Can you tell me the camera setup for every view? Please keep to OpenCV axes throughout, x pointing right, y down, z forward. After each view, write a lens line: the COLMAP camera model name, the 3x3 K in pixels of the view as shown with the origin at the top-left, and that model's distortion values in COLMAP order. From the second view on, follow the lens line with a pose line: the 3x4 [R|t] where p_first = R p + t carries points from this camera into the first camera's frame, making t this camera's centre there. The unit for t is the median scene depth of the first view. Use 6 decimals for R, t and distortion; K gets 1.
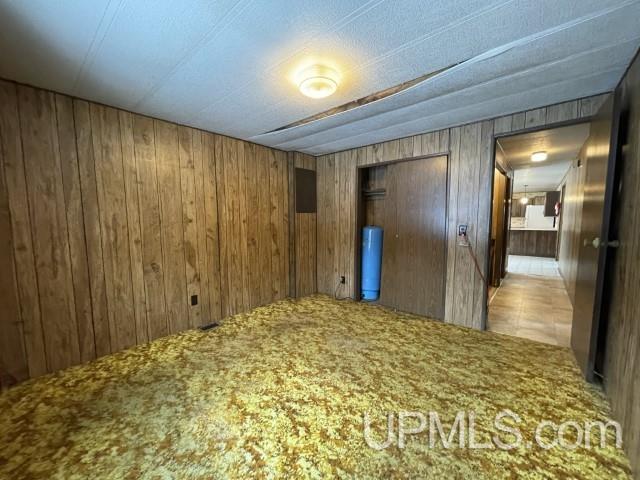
lens RADIAL K [[262.8, 0, 315.7], [0, 262.8, 241.3], [0, 0, 1]] dist [0.011664, 0.000411]
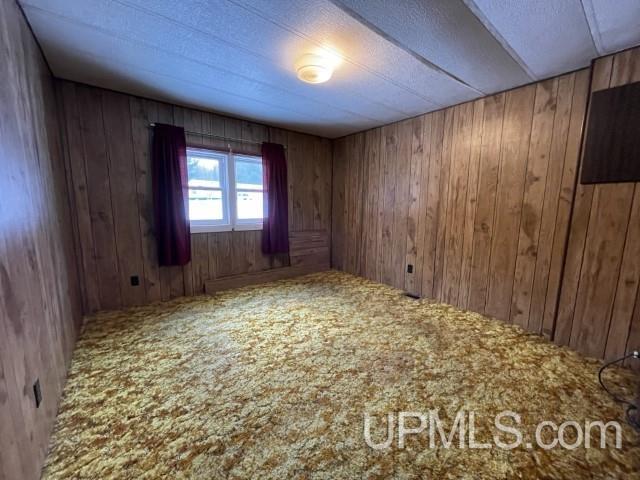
lens RADIAL K [[258.8, 0, 318.3], [0, 258.8, 241.4], [0, 0, 1]] dist [0.002305, 0.000920]
pose [[-0.197466, 0.141221, -0.970084, 0.772506], [-0.098268, 0.981734, 0.162919, -0.045643], [0.975372, 0.127499, -0.179982, 0.868248]]
